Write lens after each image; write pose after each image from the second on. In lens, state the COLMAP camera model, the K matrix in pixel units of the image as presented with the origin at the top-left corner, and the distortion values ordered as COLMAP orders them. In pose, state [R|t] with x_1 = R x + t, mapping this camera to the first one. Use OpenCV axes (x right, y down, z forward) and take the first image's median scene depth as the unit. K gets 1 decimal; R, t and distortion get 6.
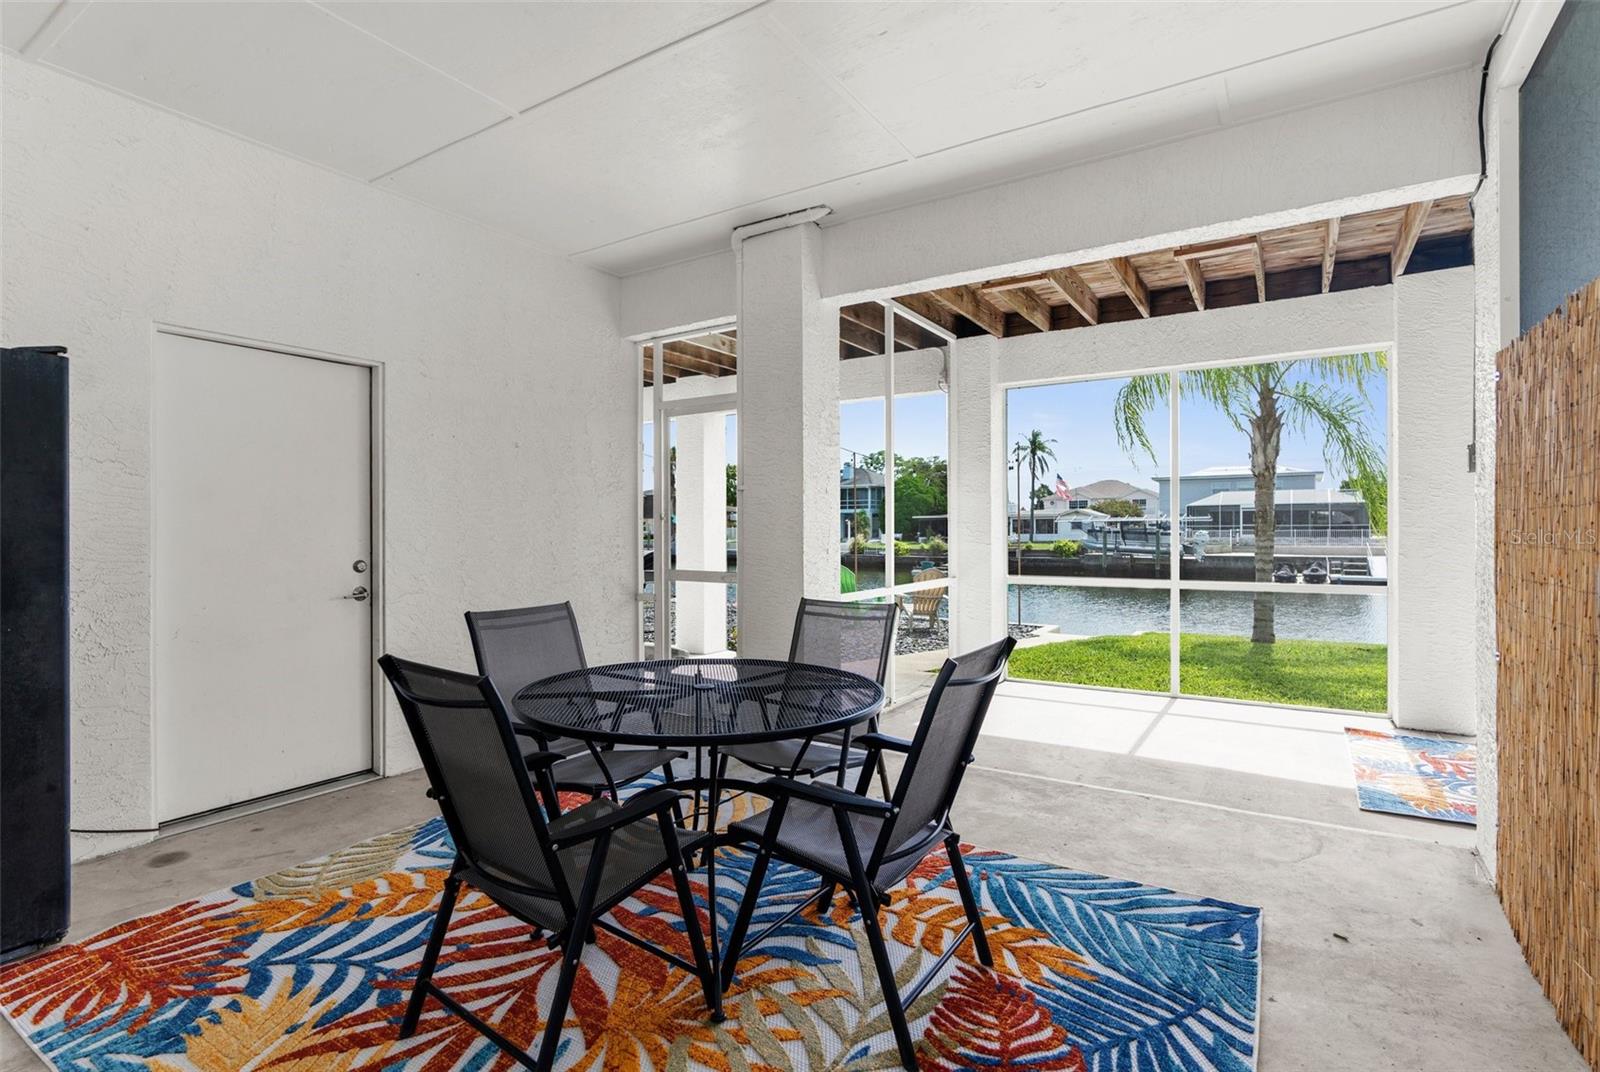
lens RADIAL K [[758.4, 0, 806.0], [0, 758.4, 536.1], [0, 0, 1]] dist [-0.021557, 0.007878]
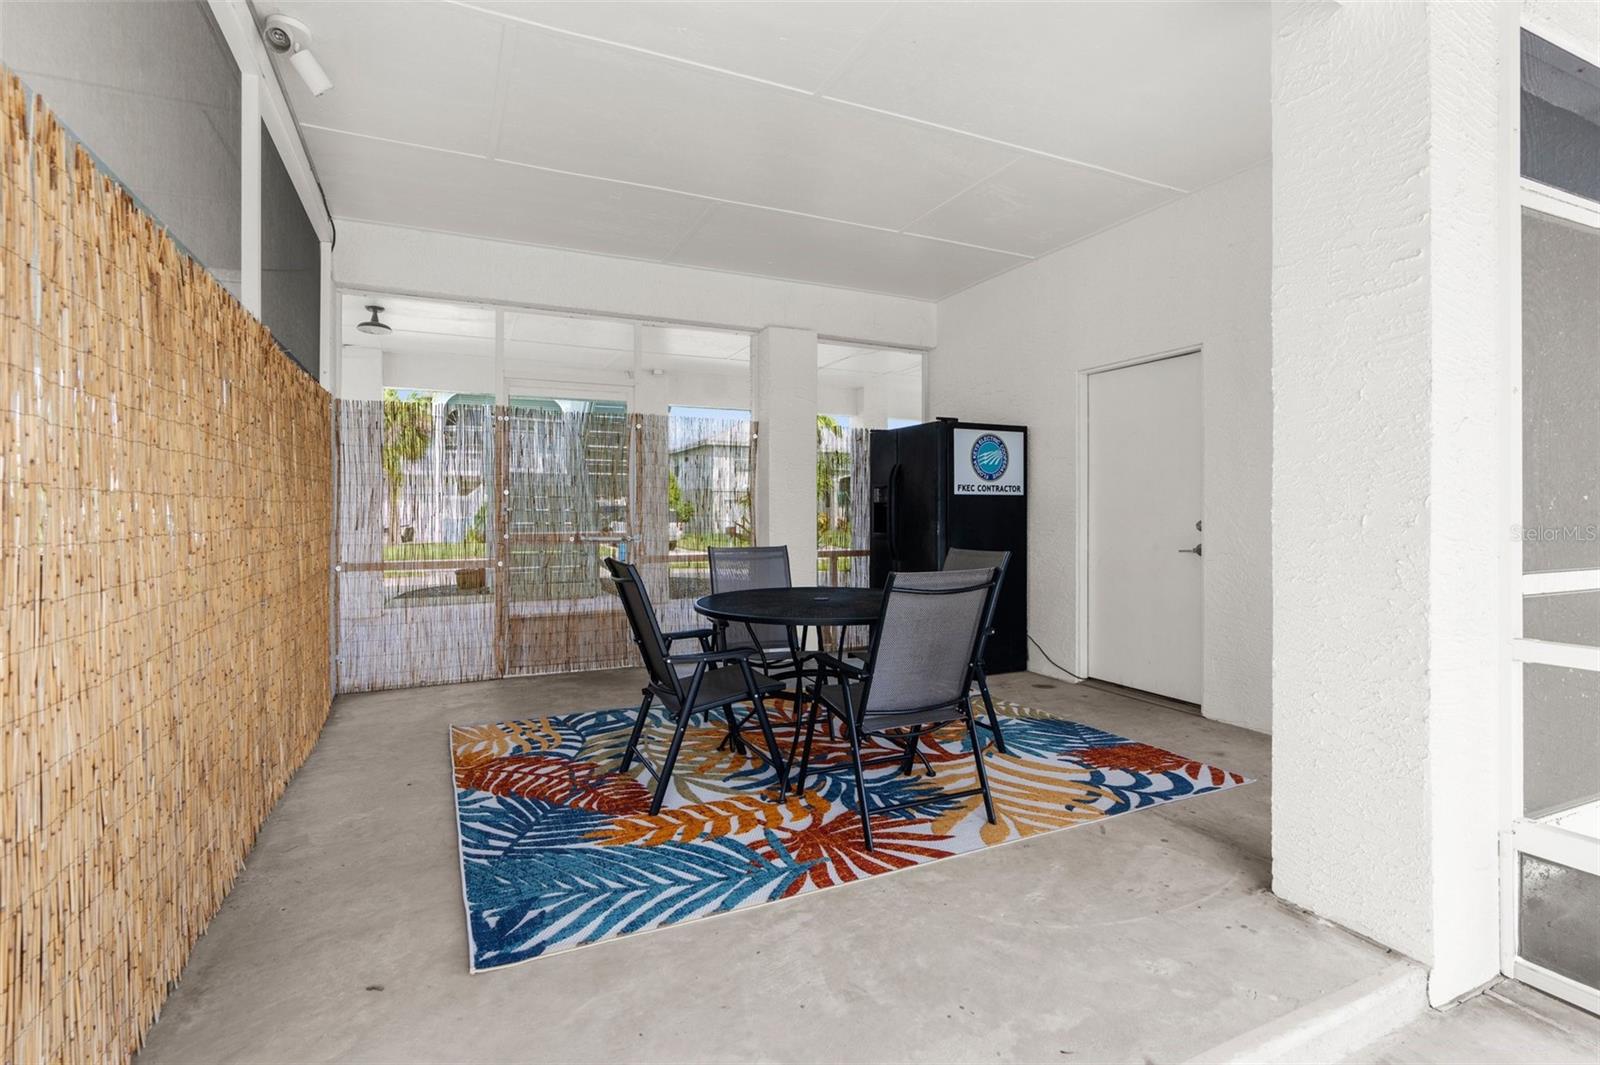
lens RADIAL K [[758.4, 0, 805.1], [0, 758.4, 523.5], [0, 0, 1]] dist [-0.021557, 0.007878]
pose [[-0.521479, 0.015279, -0.853127, 1.164548], [-0.009080, 0.999684, 0.023454, 0.023242], [0.853216, 0.019977, -0.521175, 1.815760]]
